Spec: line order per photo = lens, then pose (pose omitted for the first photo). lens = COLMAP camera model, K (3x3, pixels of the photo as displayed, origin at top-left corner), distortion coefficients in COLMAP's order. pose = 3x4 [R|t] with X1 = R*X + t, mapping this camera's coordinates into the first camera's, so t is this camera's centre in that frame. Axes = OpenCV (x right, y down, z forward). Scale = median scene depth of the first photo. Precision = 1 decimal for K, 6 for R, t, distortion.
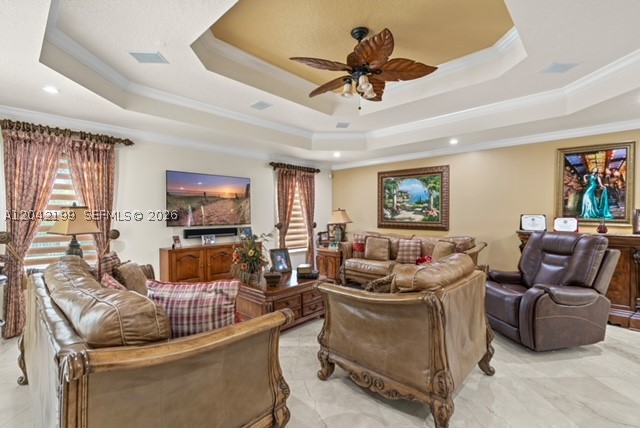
lens RADIAL K [[294.3, 0, 317.8], [0, 294.3, 214.0], [0, 0, 1]] dist [-0.001874, 0.000215]
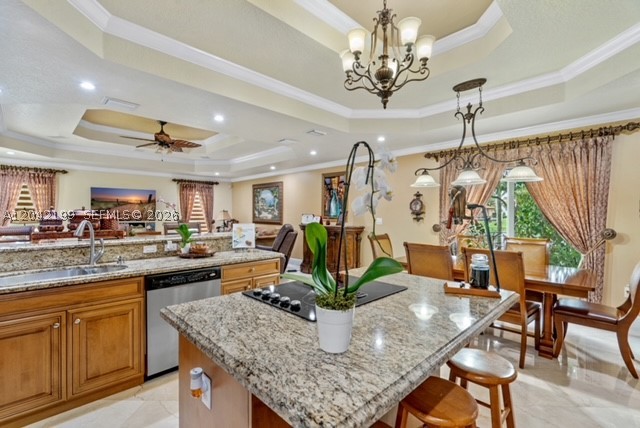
lens RADIAL K [[294.3, 0, 317.8], [0, 294.3, 214.0], [0, 0, 1]] dist [-0.001874, 0.000215]
pose [[0.999409, 0.001829, -0.034321, 0.702274], [-0.001834, 0.999998, -0.000110, 0.000582], [0.034320, 0.000173, 0.999411, -0.524399]]
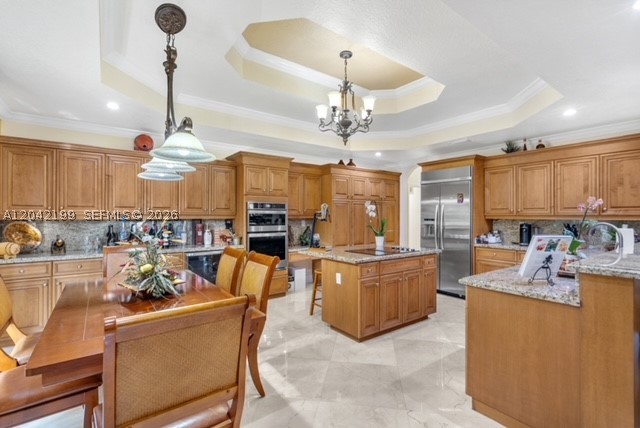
lens RADIAL K [[291.7, 0, 320.0], [0, 291.7, 214.0], [0, 0, 1]] dist [-0.001108, 0.000185]
pose [[-0.985111, -0.002476, 0.171904, 0.730883], [-0.003716, 0.999969, -0.006896, 0.000806], [-0.171881, -0.007432, -0.985090, 0.515756]]
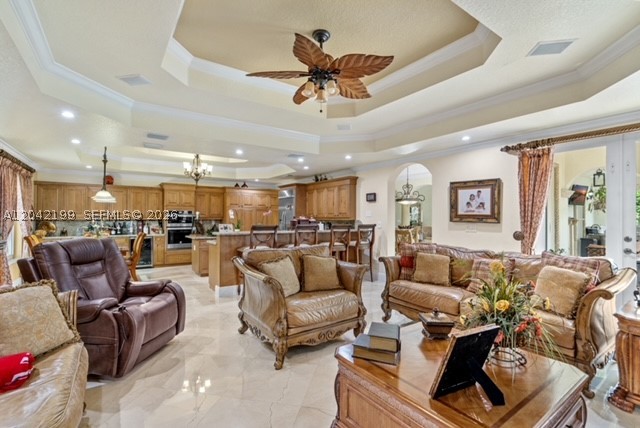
lens RADIAL K [[294.3, 0, 317.8], [0, 294.3, 214.0], [0, 0, 1]] dist [-0.001874, 0.000215]
pose [[-0.980451, 0.000758, 0.196762, -0.013921], [-0.002436, 0.999869, -0.015993, 0.003309], [-0.196748, -0.016160, -0.980321, 1.086670]]
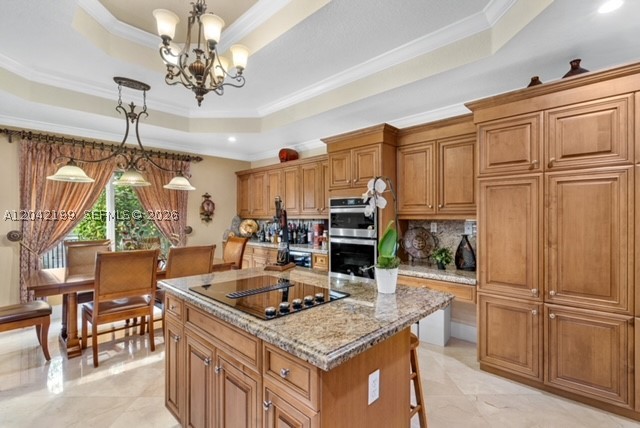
lens RADIAL K [[294.3, 0, 317.8], [0, 294.3, 214.0], [0, 0, 1]] dist [-0.001874, 0.000215]
pose [[0.010777, 0.003940, 0.999934, 0.381243], [0.003348, 0.999986, -0.003976, -0.000352], [-0.999936, 0.003391, 0.010764, -0.266354]]
